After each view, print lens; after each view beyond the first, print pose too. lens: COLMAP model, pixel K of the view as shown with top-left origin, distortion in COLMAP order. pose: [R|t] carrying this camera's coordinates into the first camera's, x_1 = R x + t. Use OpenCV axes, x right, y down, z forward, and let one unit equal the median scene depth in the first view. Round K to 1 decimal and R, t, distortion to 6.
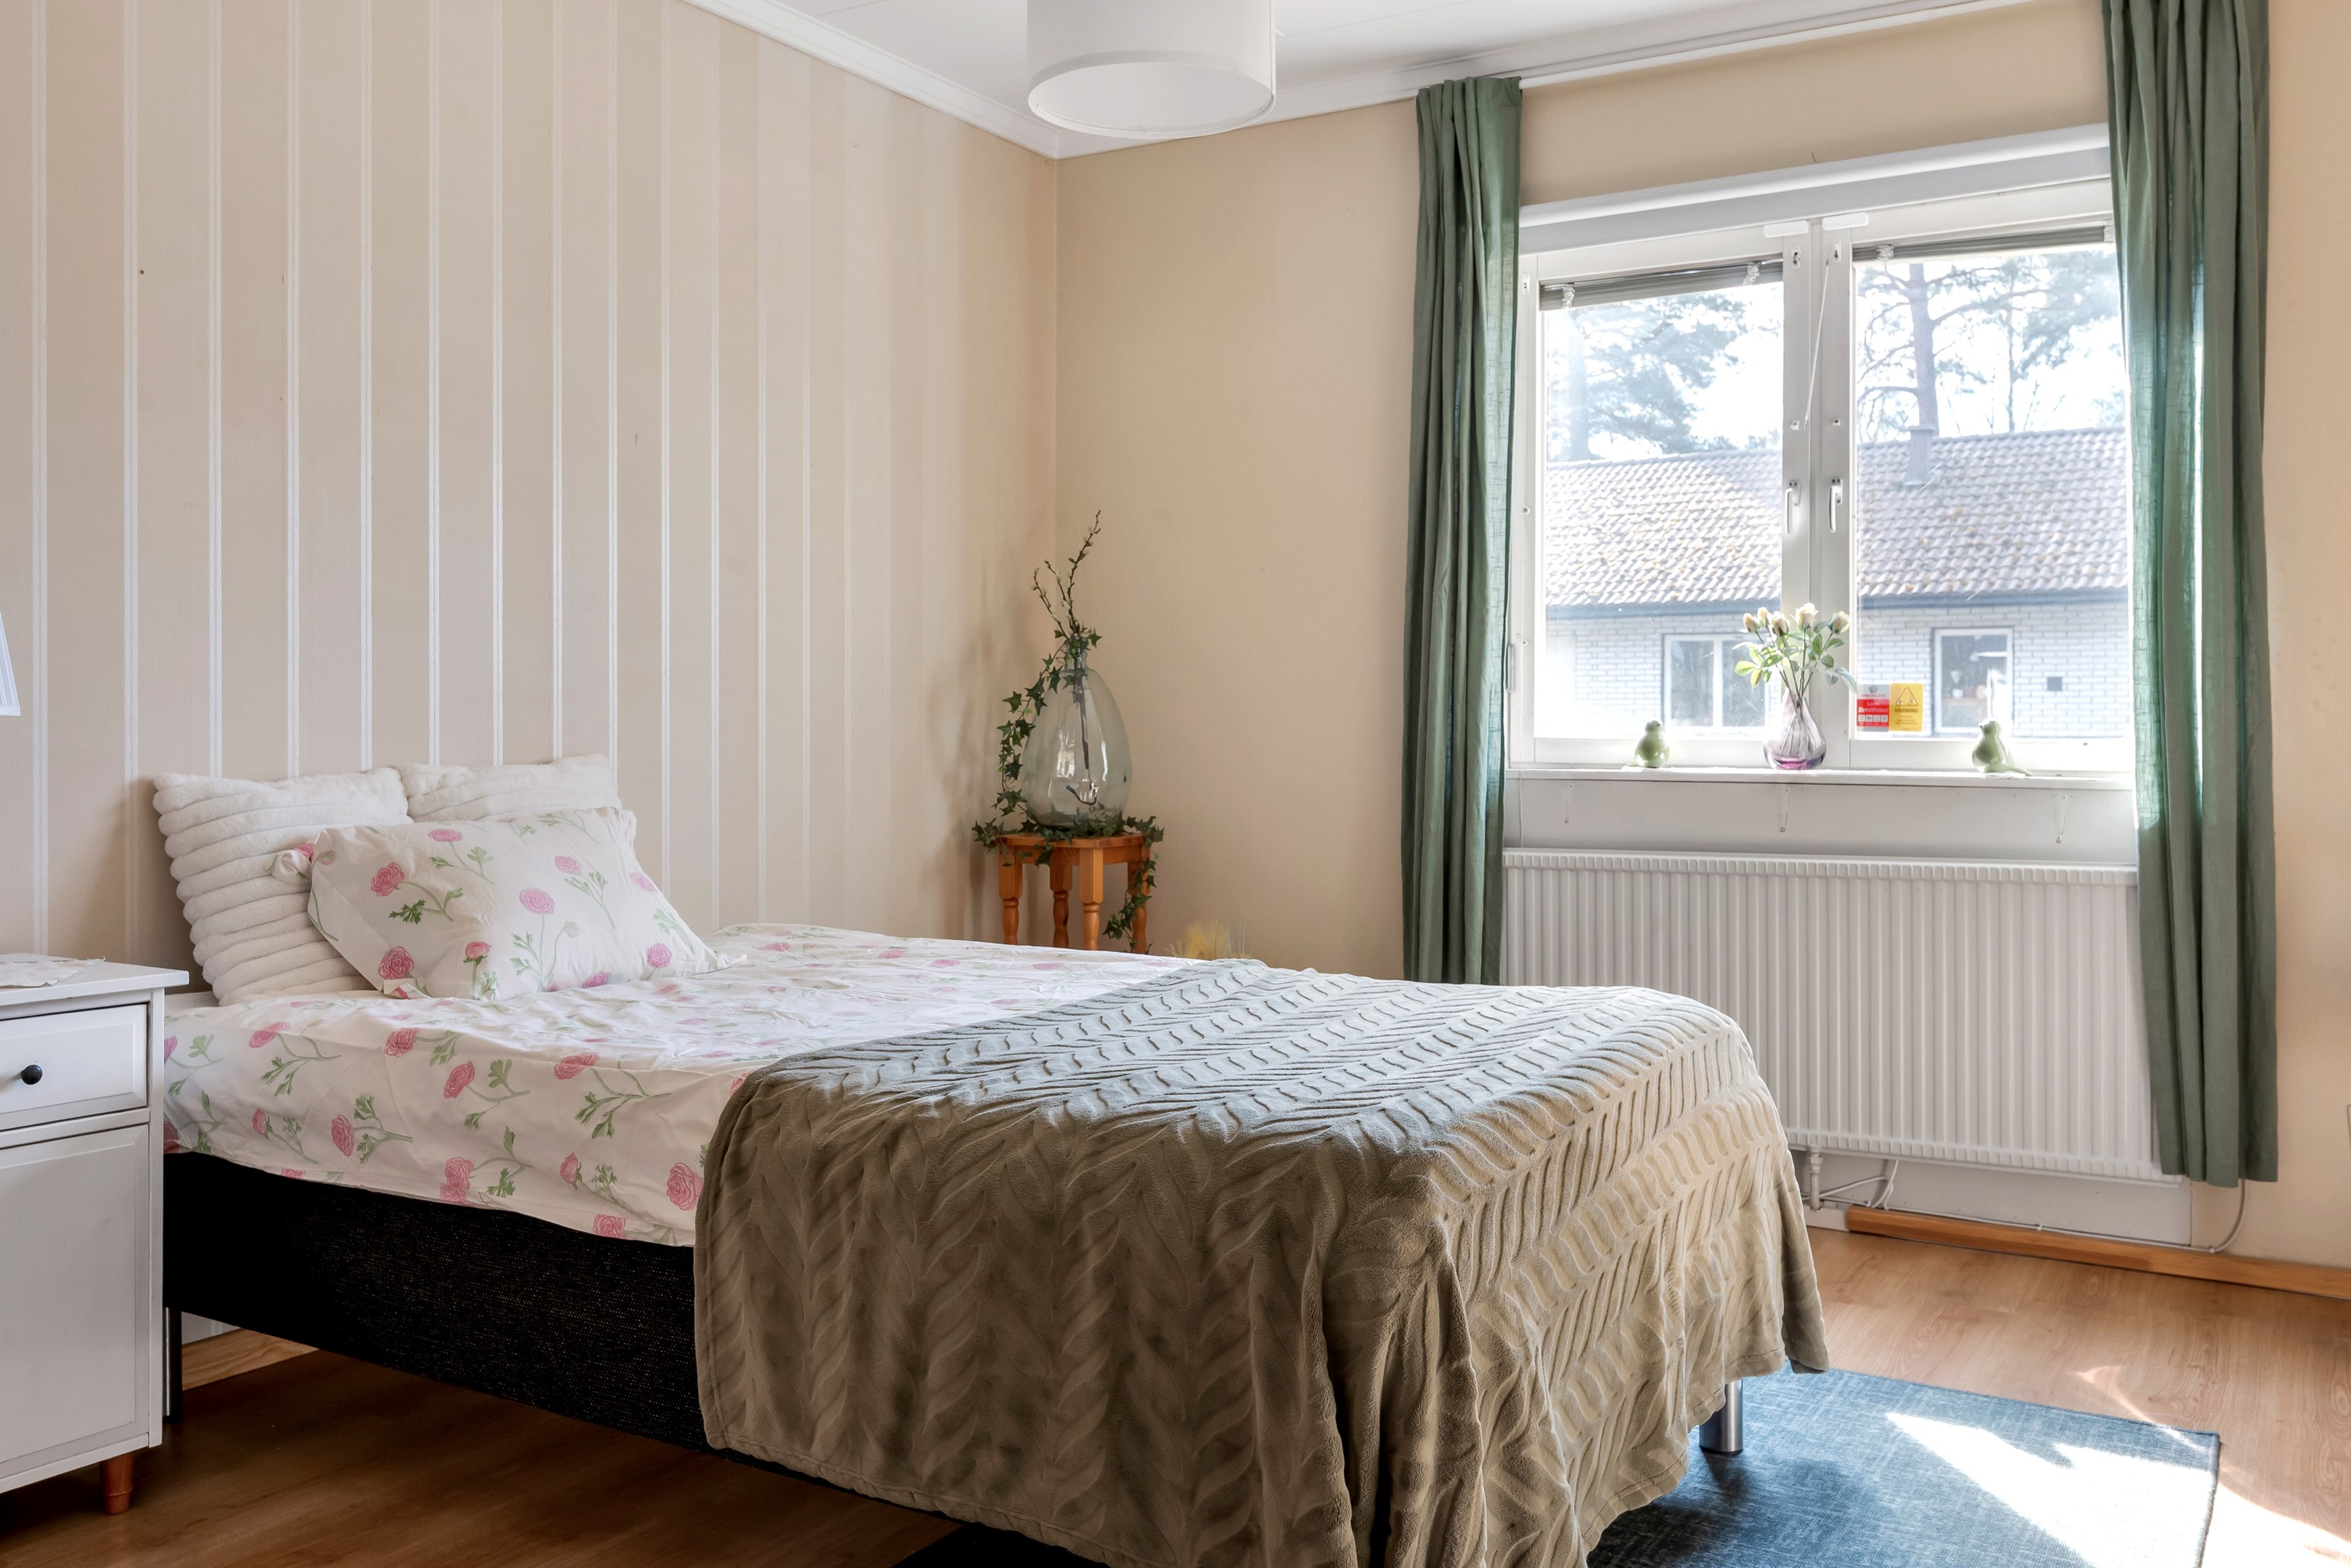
lens RADIAL K [[1963.4, 0, 1175.5], [0, 1963.4, 784.0], [0, 0, 1]] dist [0.003218, -0.017976]
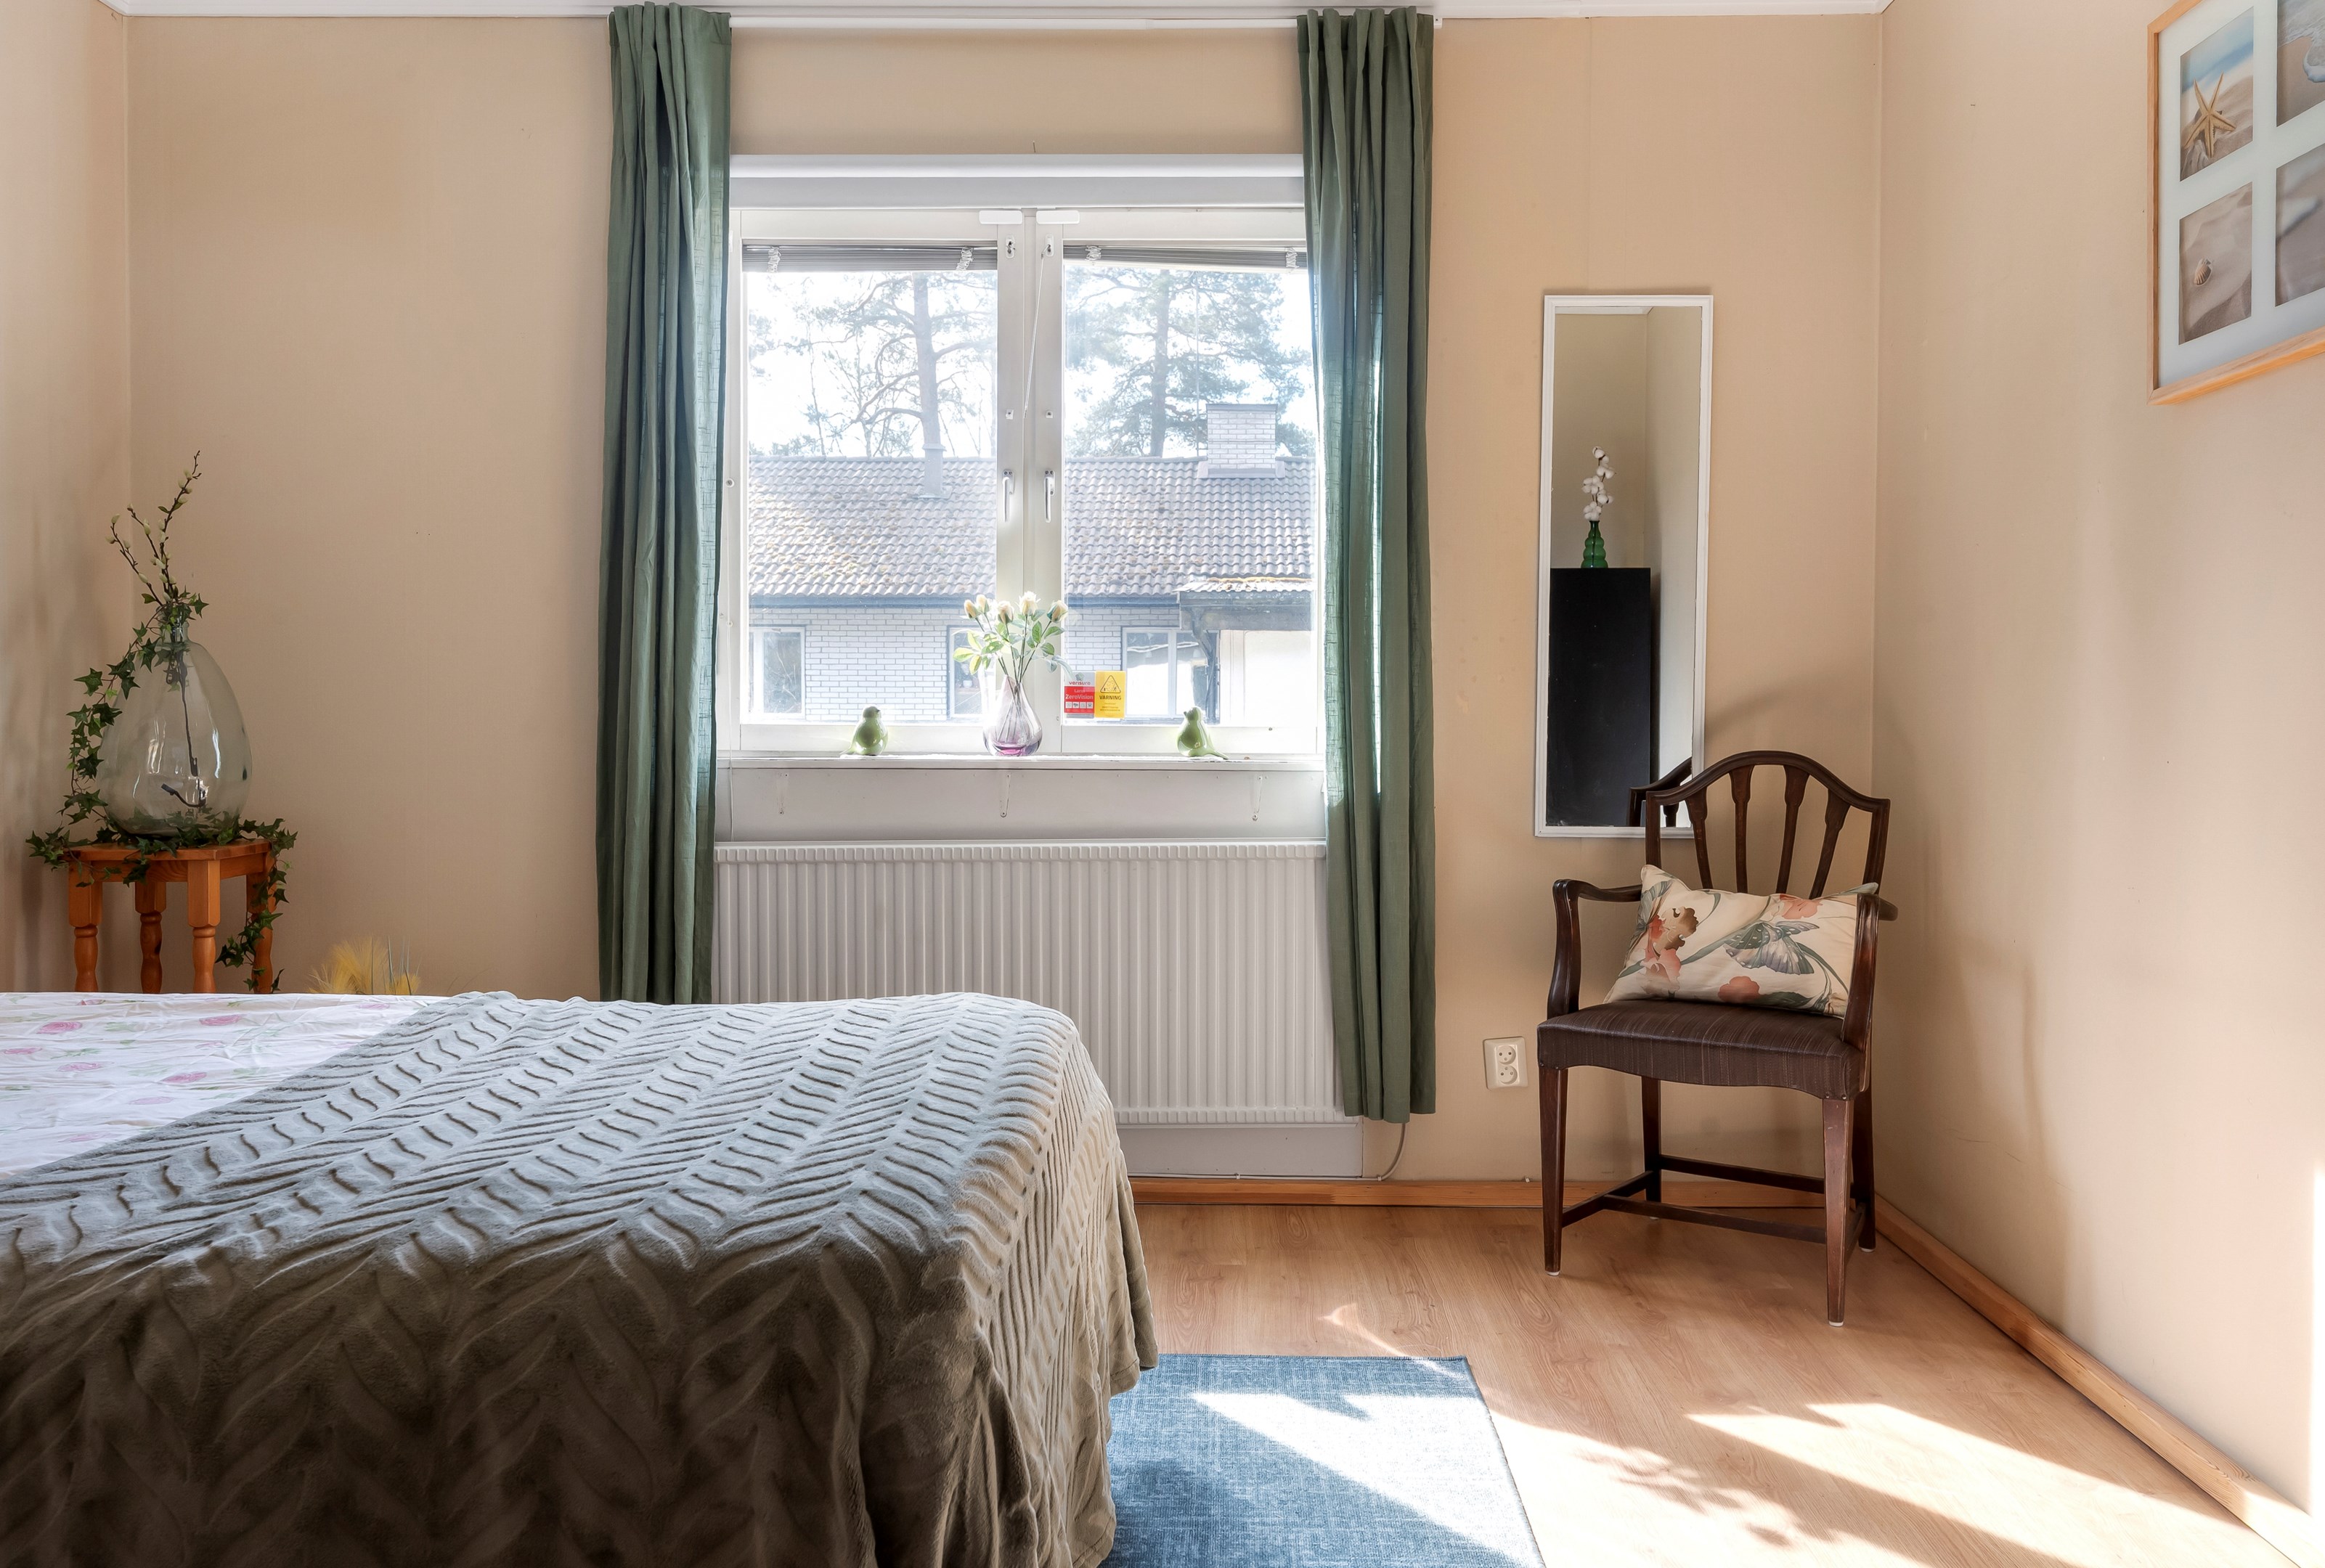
lens RADIAL K [[1774.1, 0, 1162.5], [0, 1774.1, 784.0], [0, 0, 1]] dist [0.002308, -0.004791]
pose [[0.860799, -0.019632, 0.508567, -0.092356], [0.014107, 0.999792, 0.014718, -0.005492], [-0.508750, -0.005495, 0.860897, 0.189782]]
